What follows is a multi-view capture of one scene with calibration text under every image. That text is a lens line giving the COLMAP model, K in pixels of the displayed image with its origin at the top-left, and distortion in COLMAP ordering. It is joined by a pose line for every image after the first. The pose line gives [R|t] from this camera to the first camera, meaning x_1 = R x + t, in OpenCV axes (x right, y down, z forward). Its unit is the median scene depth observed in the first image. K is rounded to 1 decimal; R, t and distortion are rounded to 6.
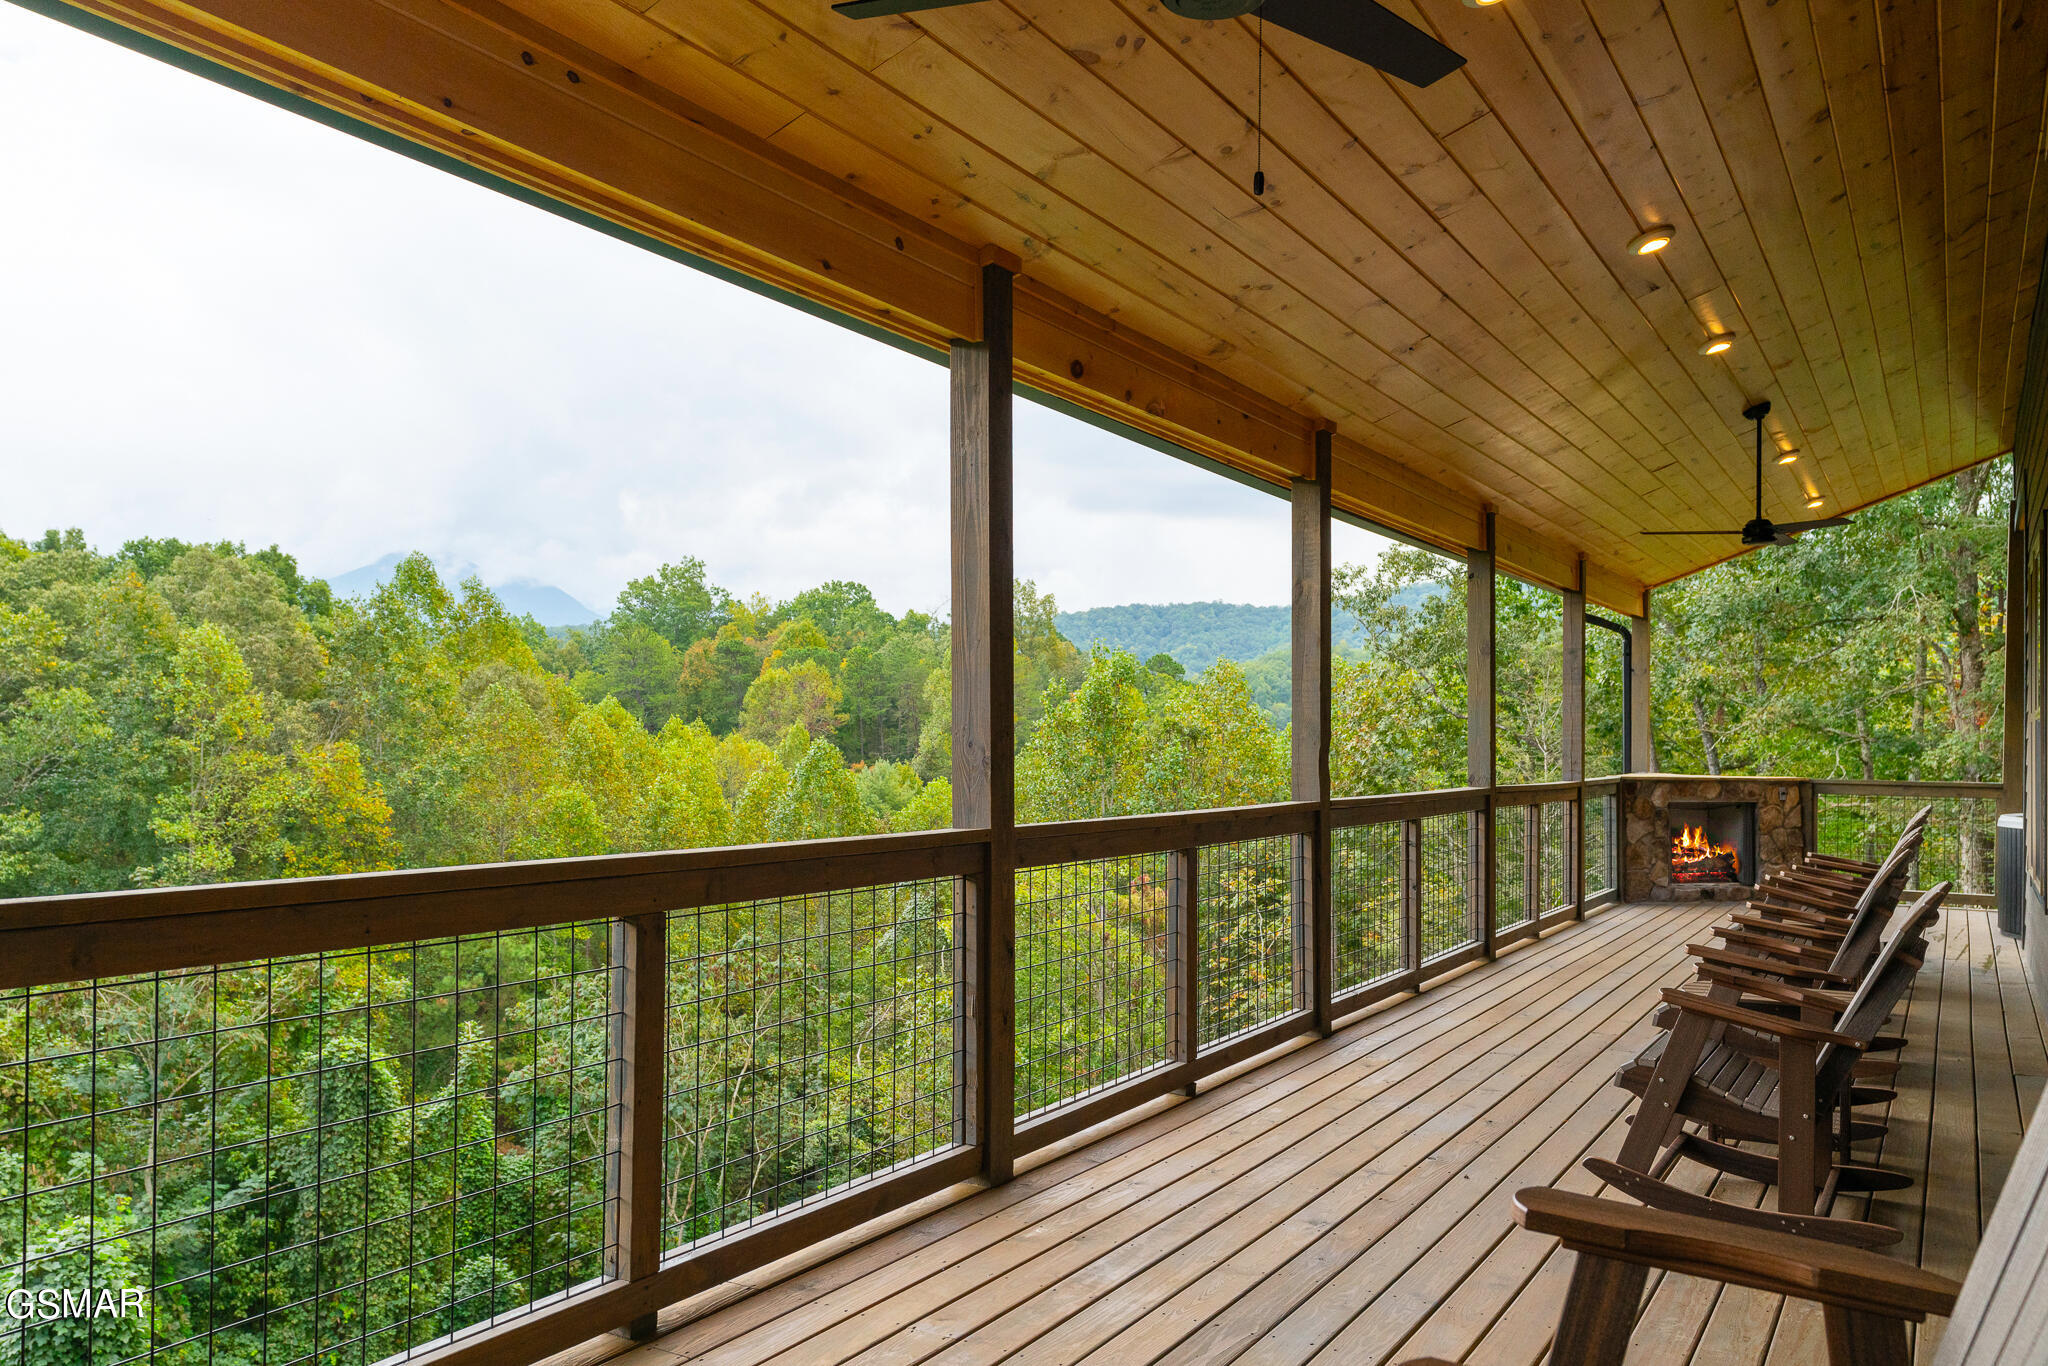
lens RADIAL K [[1613.0, 0, 1028.3], [0, 1613.0, 715.6], [0, 0, 1]] dist [0.000687, 0.012510]
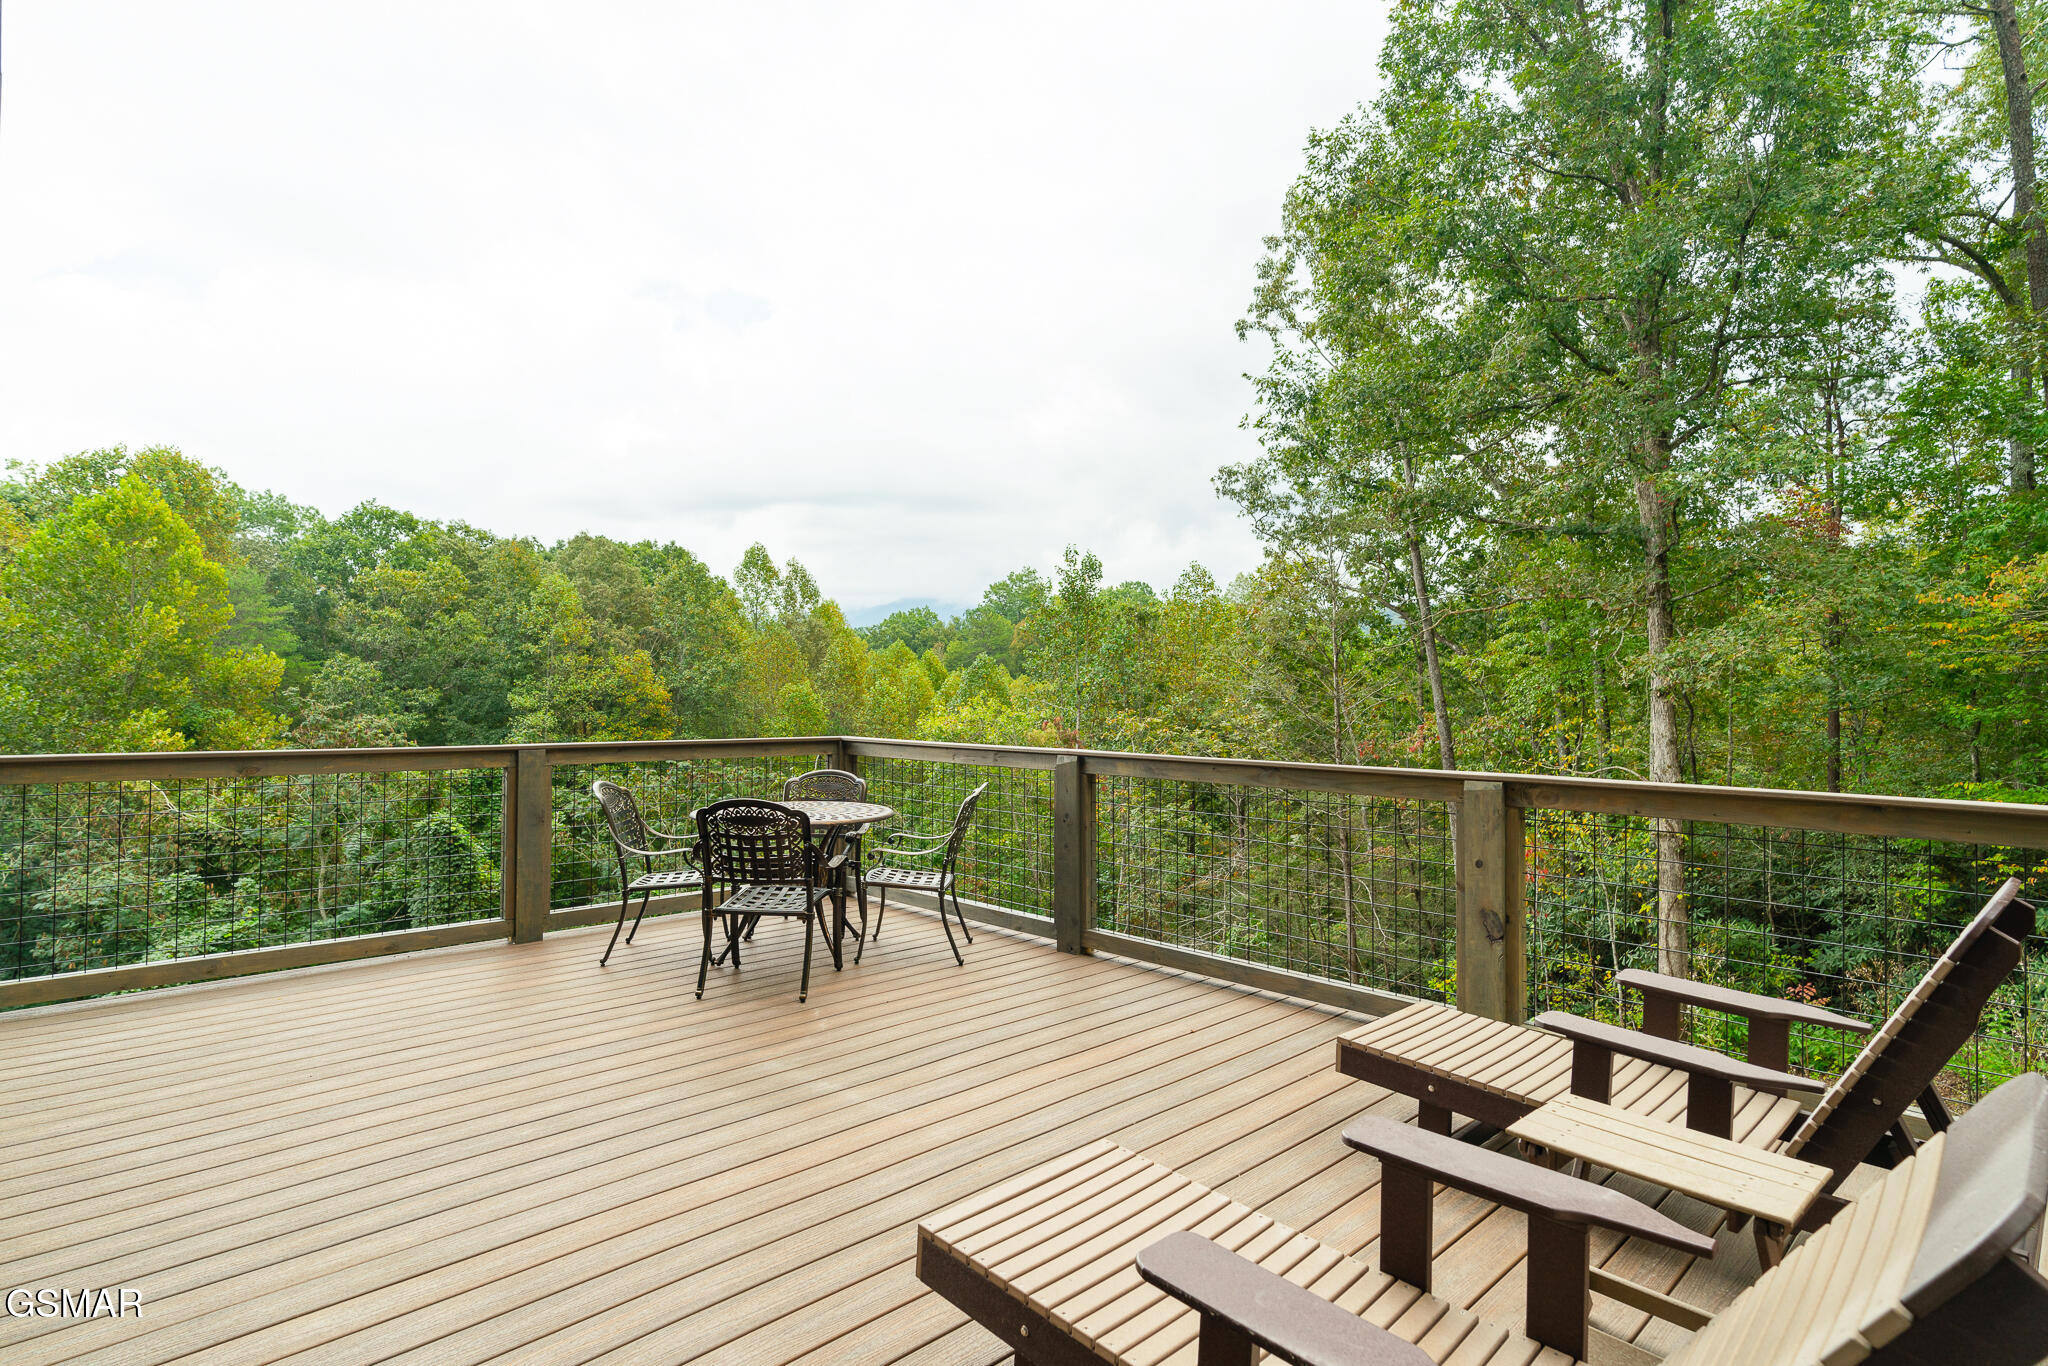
lens RADIAL K [[1048.1, 0, 1015.0], [0, 1048.1, 685.8], [0, 0, 1]] dist [-0.005675, 0.001369]
pose [[0.961408, -0.005071, -0.275080, 0.180164], [0.005215, 0.999986, -0.000207, 0.050783], [0.275078, -0.001235, 0.961421, 0.142909]]
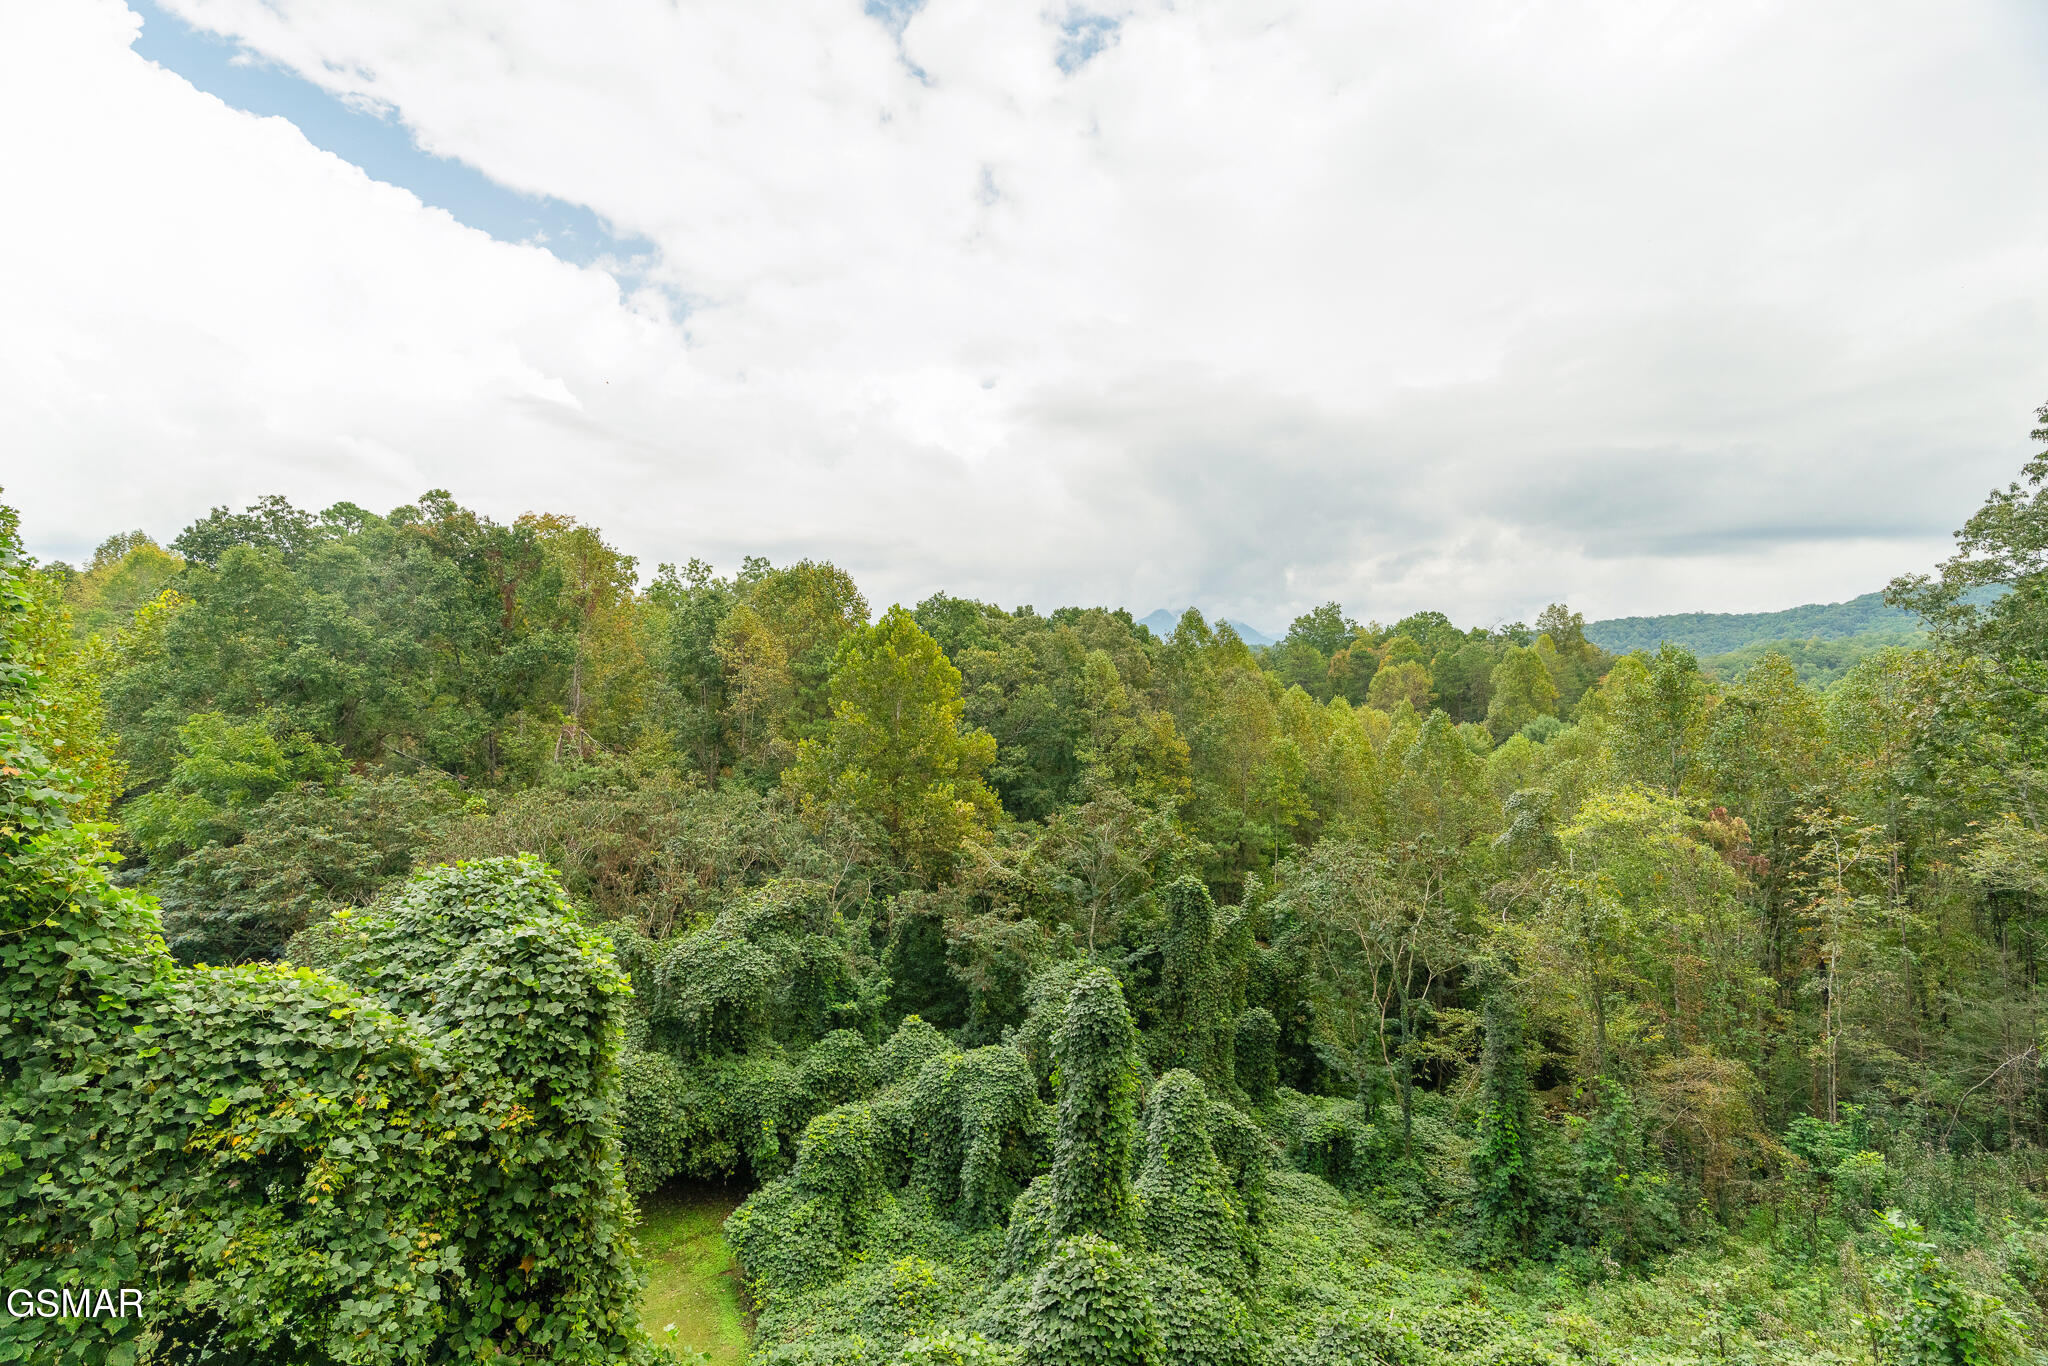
lens RADIAL K [[913.0, 0, 1029.8], [0, 913.0, 684.9], [0, 0, 1]] dist [-0.005125, 0.001826]
pose [[0.869104, -0.013373, -0.494449, -0.039003], [0.007788, 0.999881, -0.013353, -0.000855], [0.494568, 0.007754, 0.869104, 0.013321]]
